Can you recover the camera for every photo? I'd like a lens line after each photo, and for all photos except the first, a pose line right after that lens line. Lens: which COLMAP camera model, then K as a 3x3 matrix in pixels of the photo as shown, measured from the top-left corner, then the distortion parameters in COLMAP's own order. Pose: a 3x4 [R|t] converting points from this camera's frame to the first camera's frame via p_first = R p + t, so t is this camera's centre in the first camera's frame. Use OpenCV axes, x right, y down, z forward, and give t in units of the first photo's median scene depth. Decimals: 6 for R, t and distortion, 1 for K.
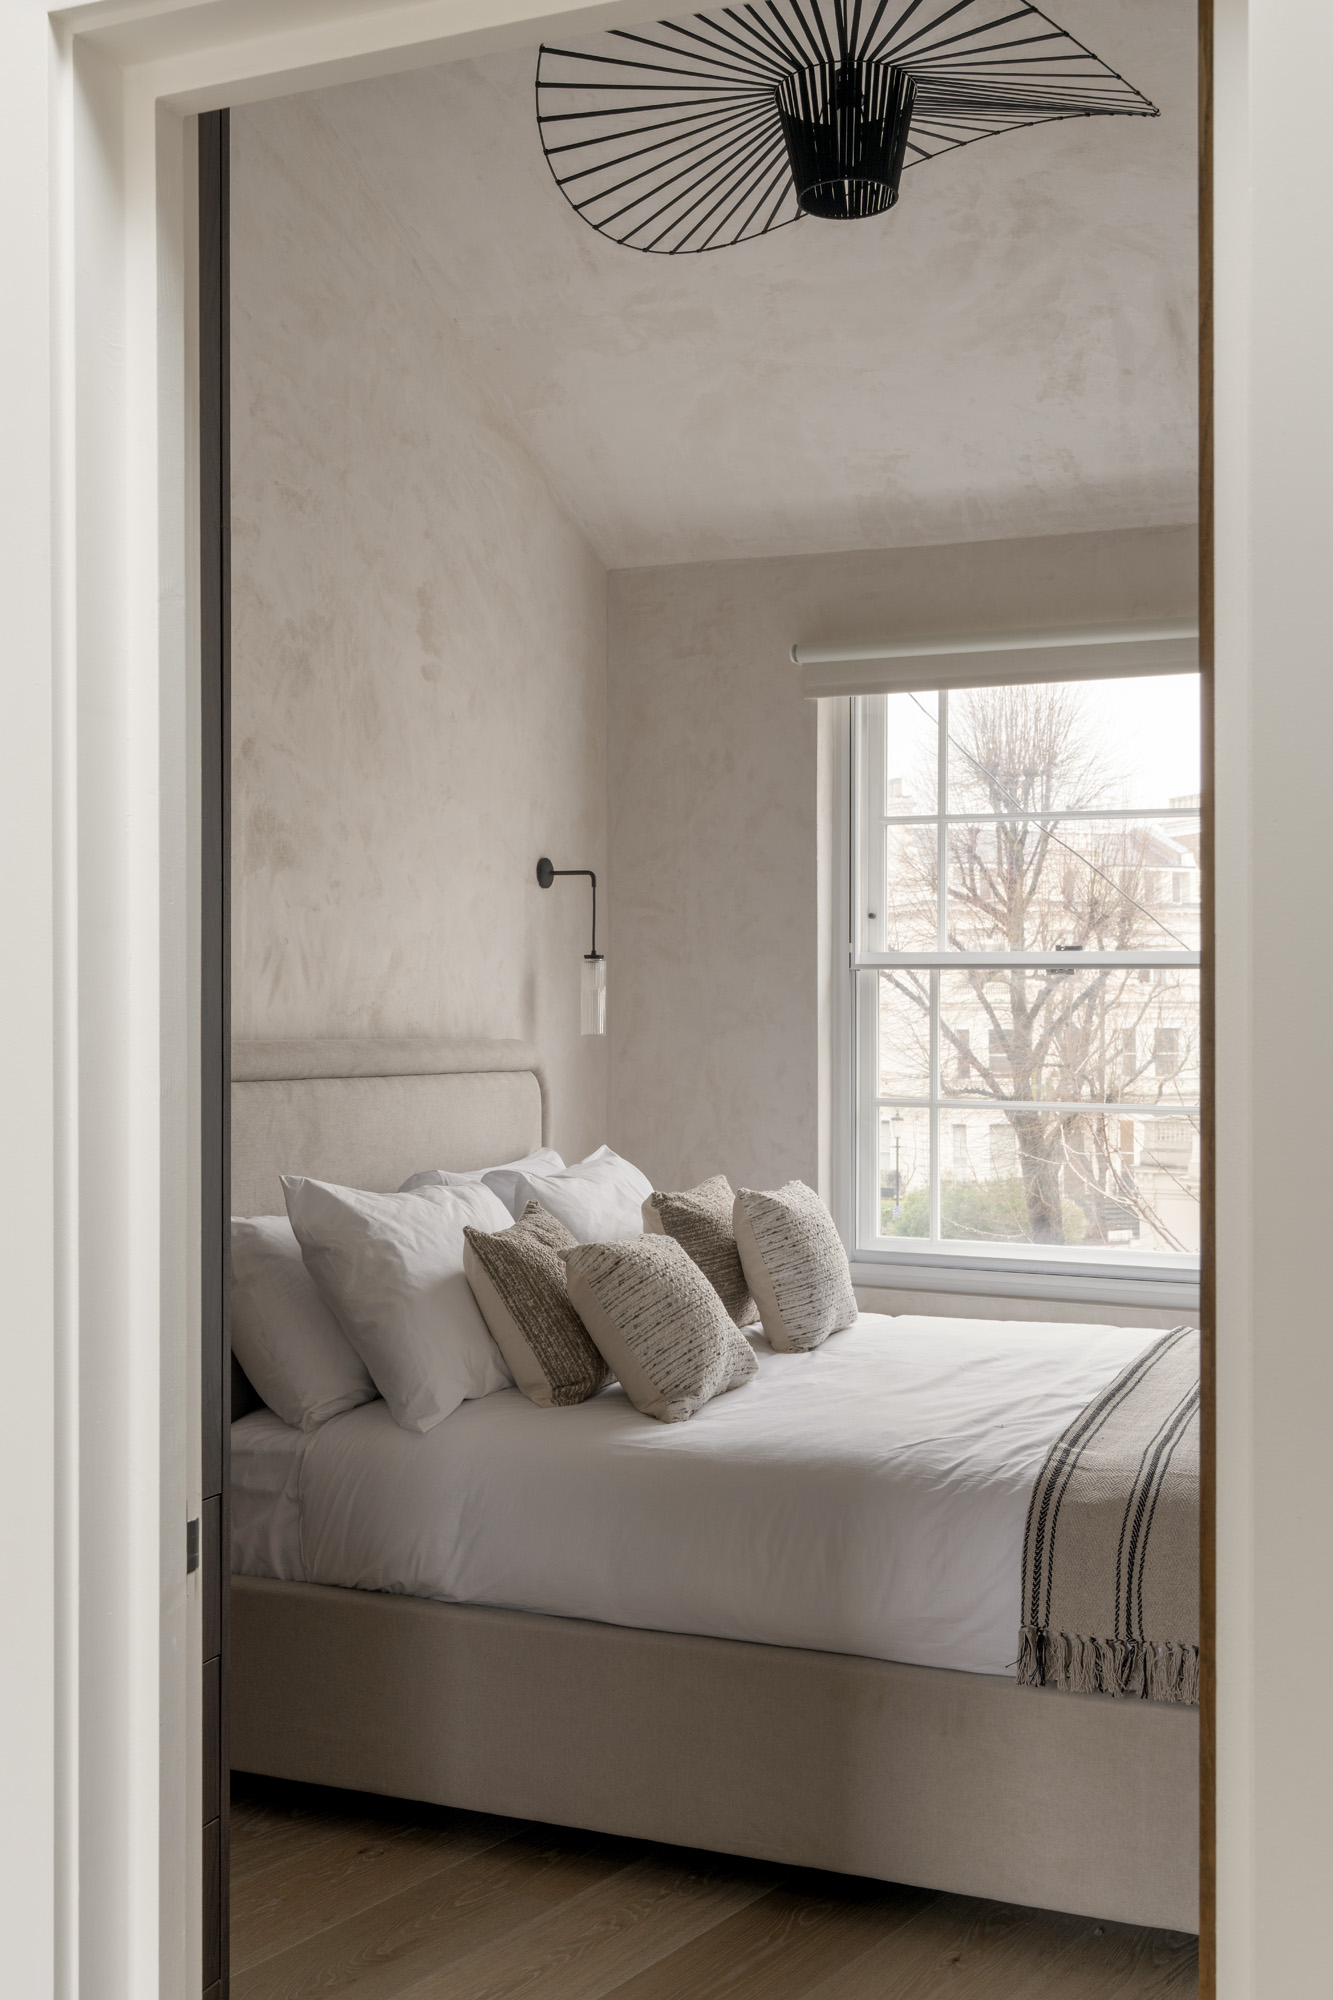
lens RADIAL K [[2109.4, 0, 666.5], [0, 2109.4, 1000.0], [0, 0, 1]] dist [-0.005235, 0.001181]
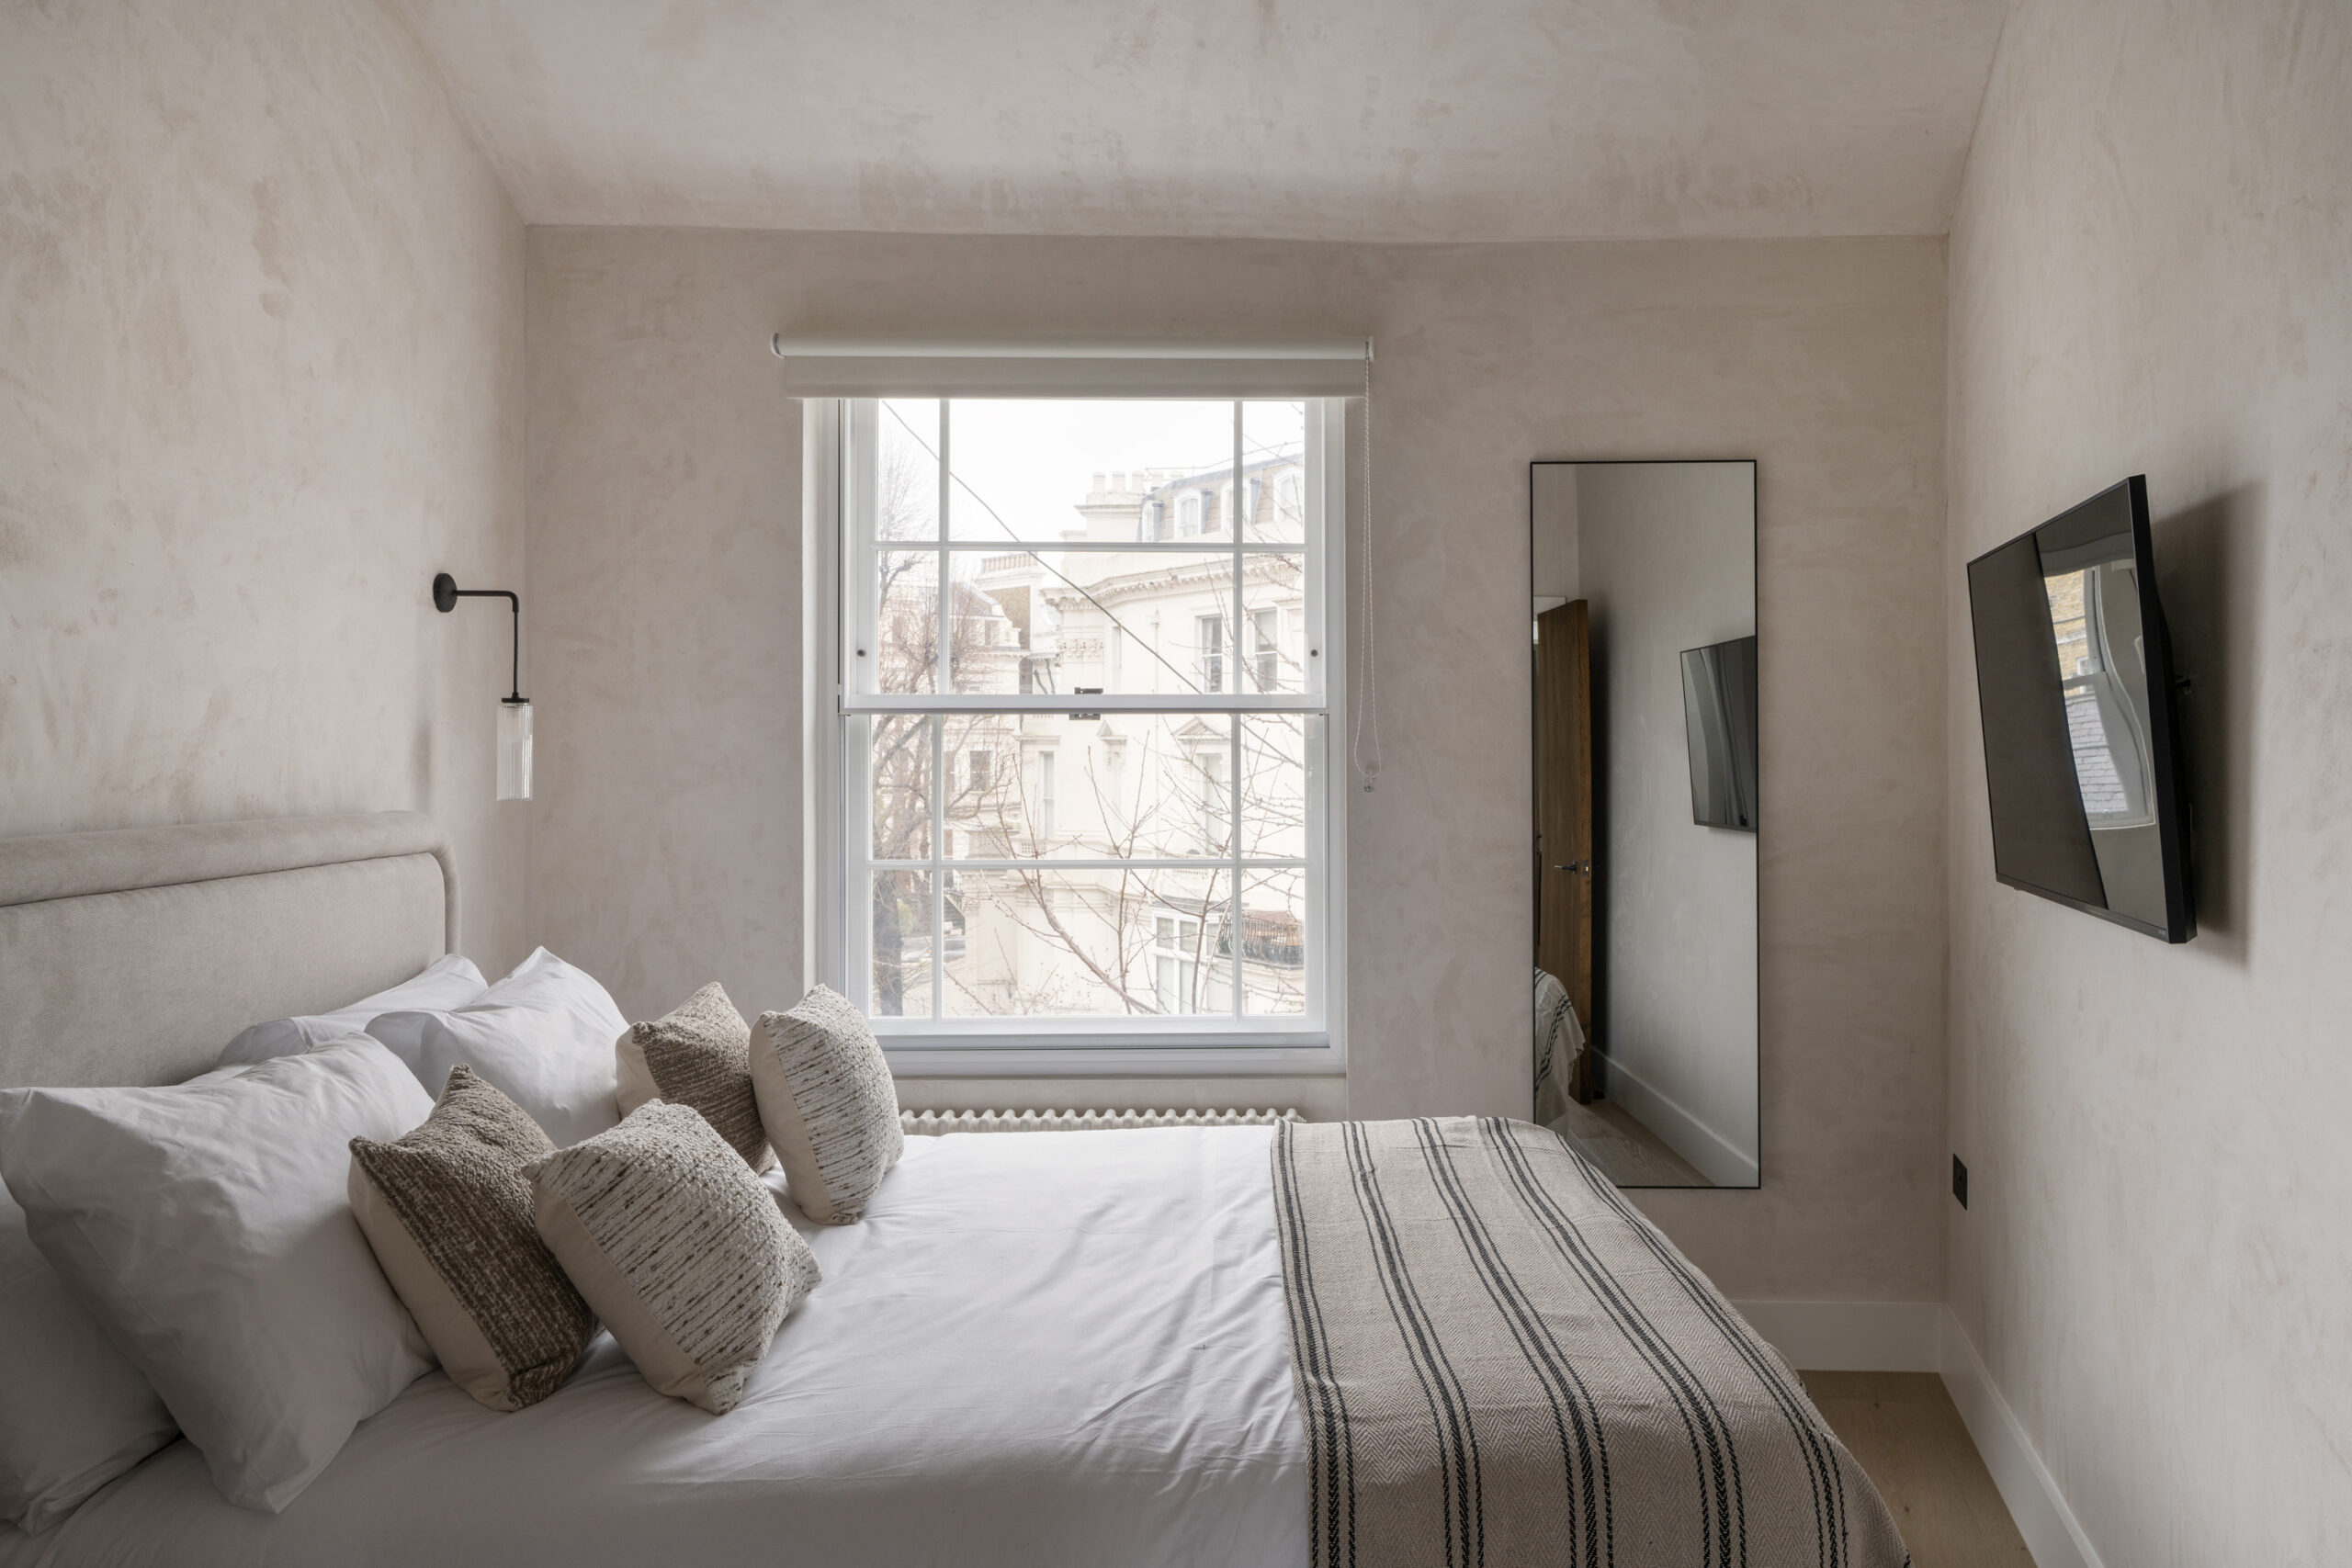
lens RADIAL K [[1545.3, 0, 1249.5], [0, 1545.3, 699.4], [0, 0, 1]] dist [-0.004307, 0.004472]
pose [[0.892940, -0.000691, 0.450176, -0.056693], [0.006289, 0.999920, -0.010939, -0.014754], [-0.450133, 0.012599, 0.892873, 0.415073]]
